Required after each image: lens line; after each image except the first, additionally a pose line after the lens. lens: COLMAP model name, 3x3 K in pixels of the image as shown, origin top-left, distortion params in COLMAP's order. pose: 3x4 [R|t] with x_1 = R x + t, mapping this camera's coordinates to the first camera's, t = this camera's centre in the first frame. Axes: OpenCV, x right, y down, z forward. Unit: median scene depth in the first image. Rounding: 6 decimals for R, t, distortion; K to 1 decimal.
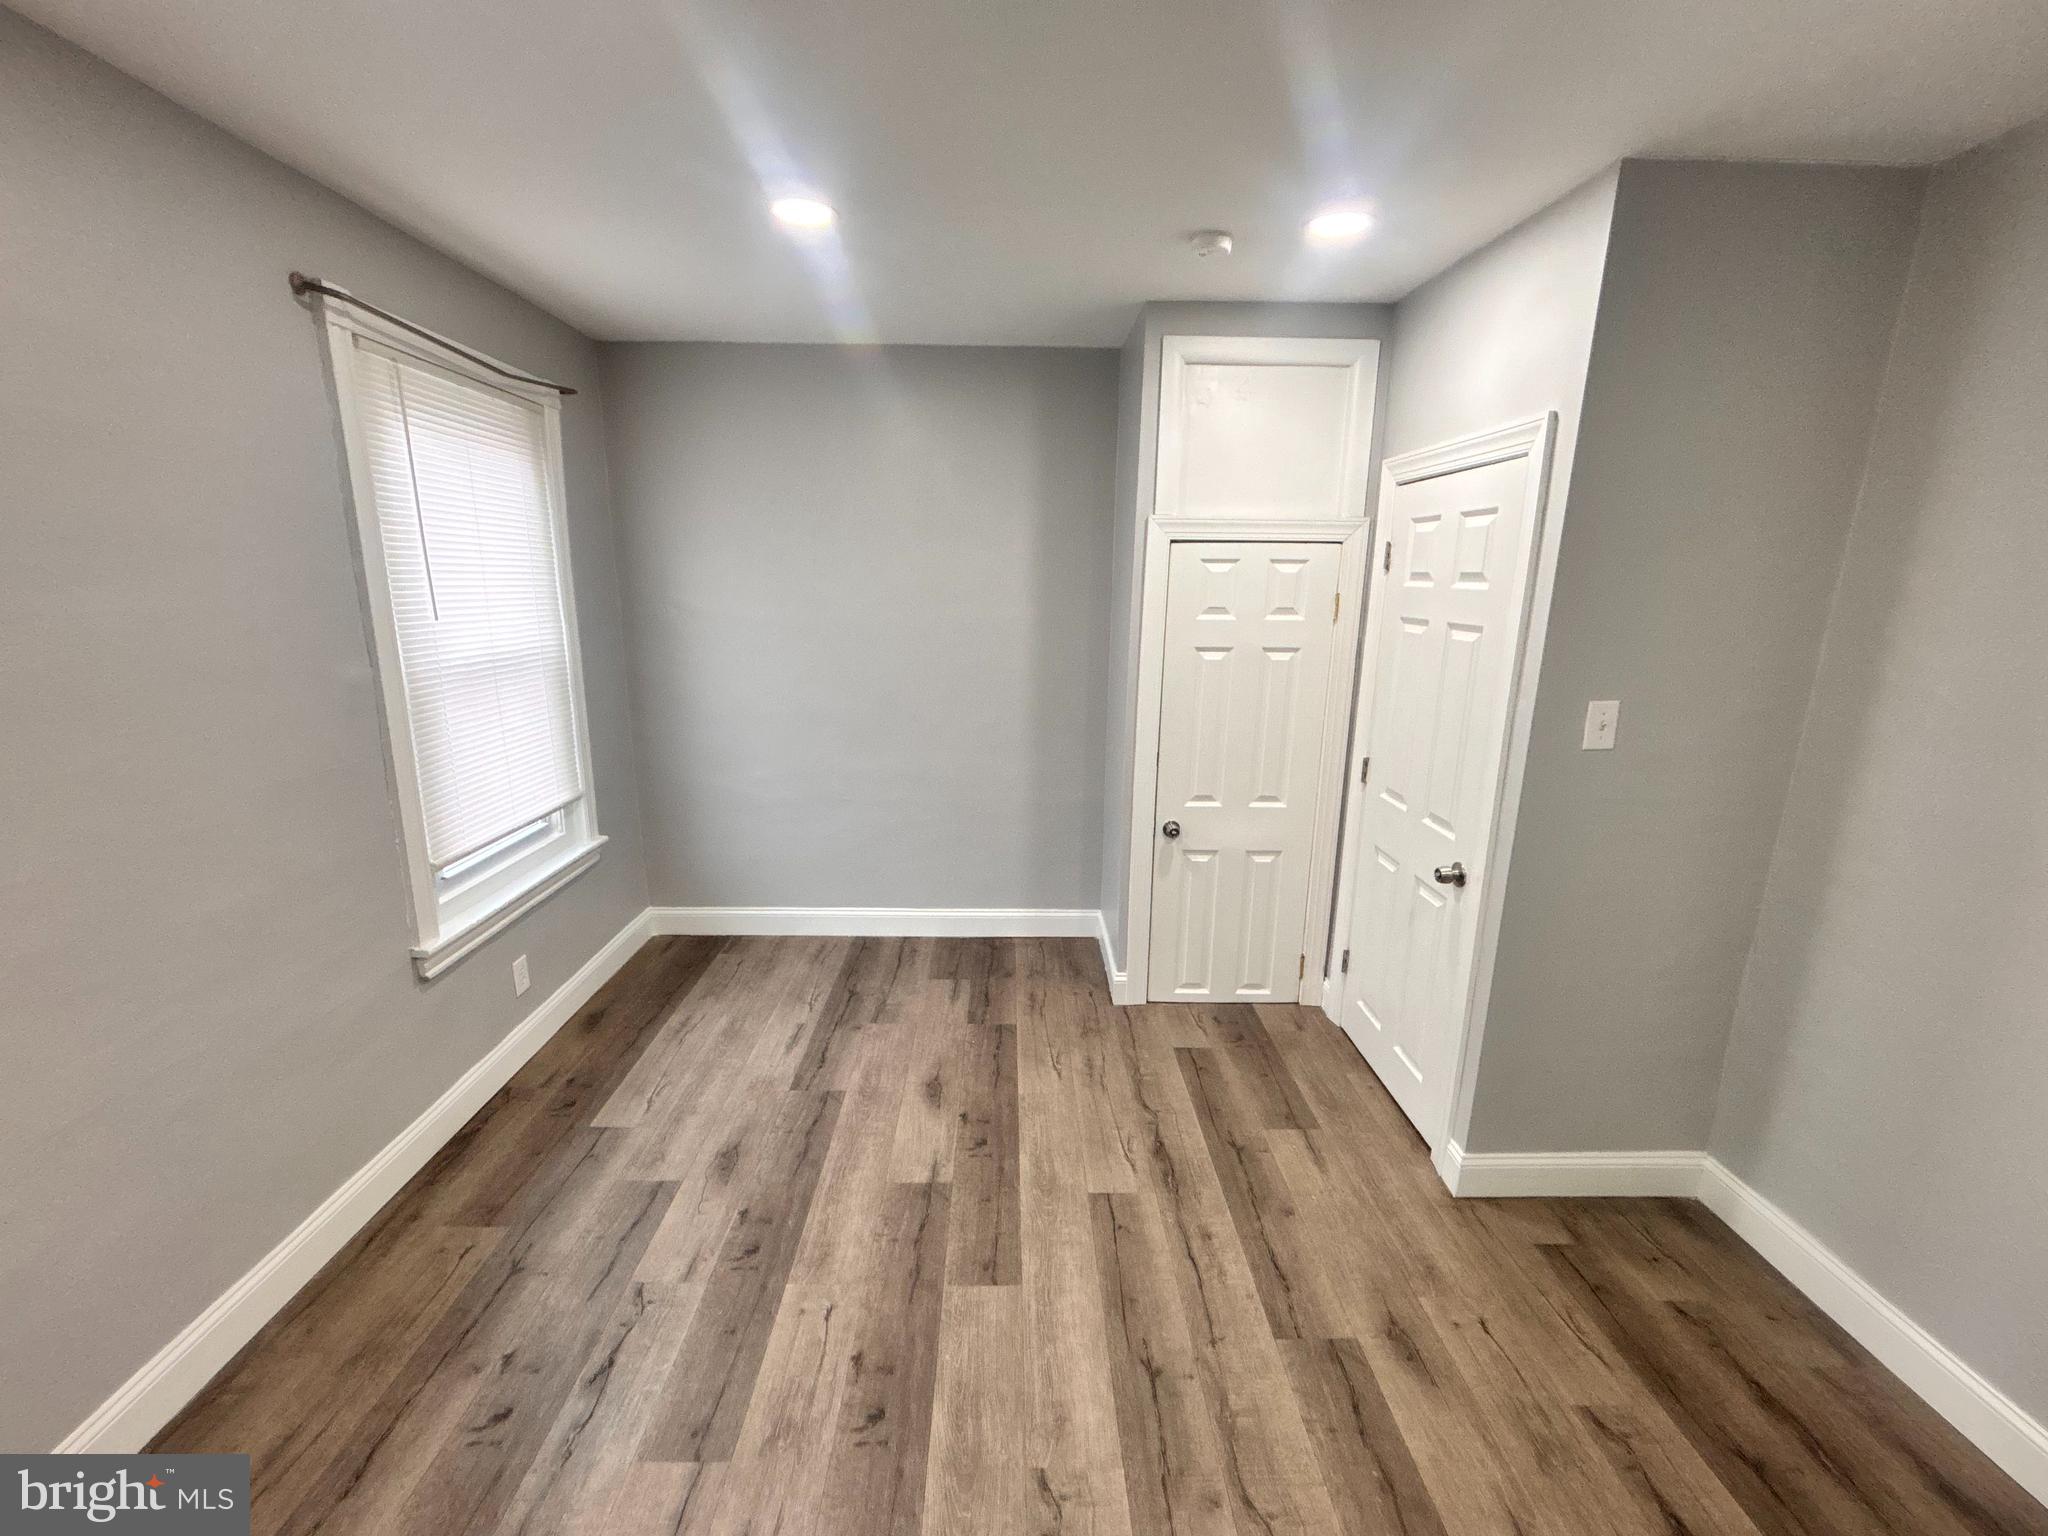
lens RADIAL K [[828.3, 0, 1029.3], [0, 828.3, 765.1], [0, 0, 1]] dist [0.006644, -0.000054]
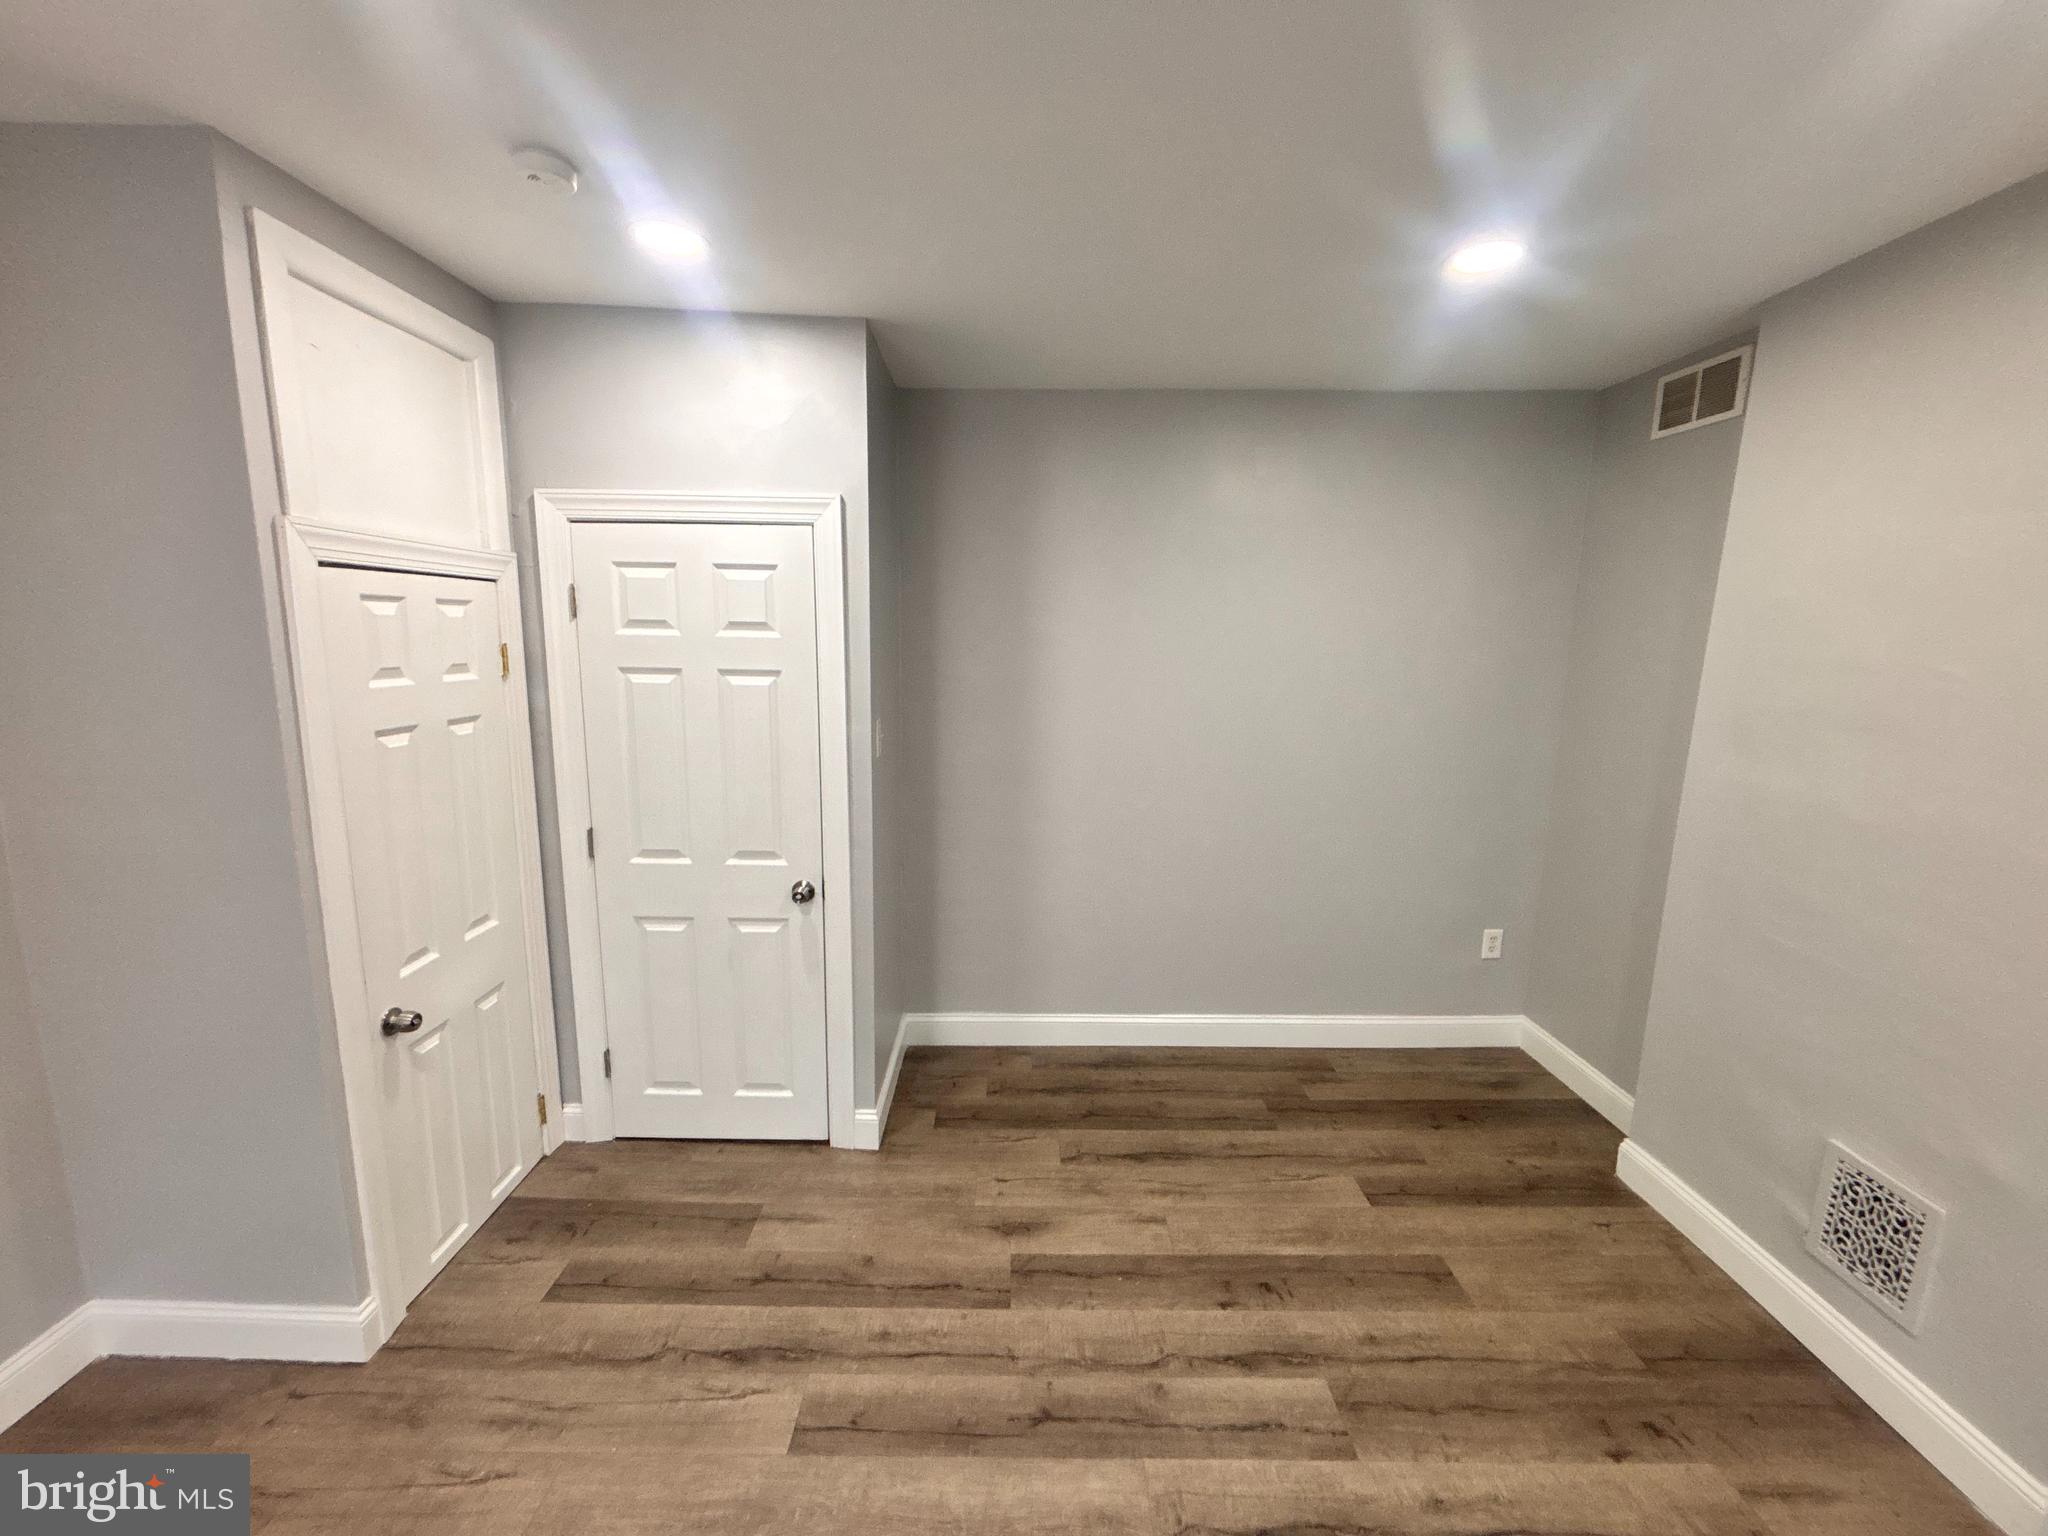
lens RADIAL K [[828.3, 0, 1013.9], [0, 828.3, 765.0], [0, 0, 1]] dist [0.006644, -0.000054]
pose [[0.028633, -0.171891, 0.984700, -0.582265], [0.210050, 0.964143, 0.162195, -0.164313], [-0.977271, 0.202192, 0.063712, 0.672130]]
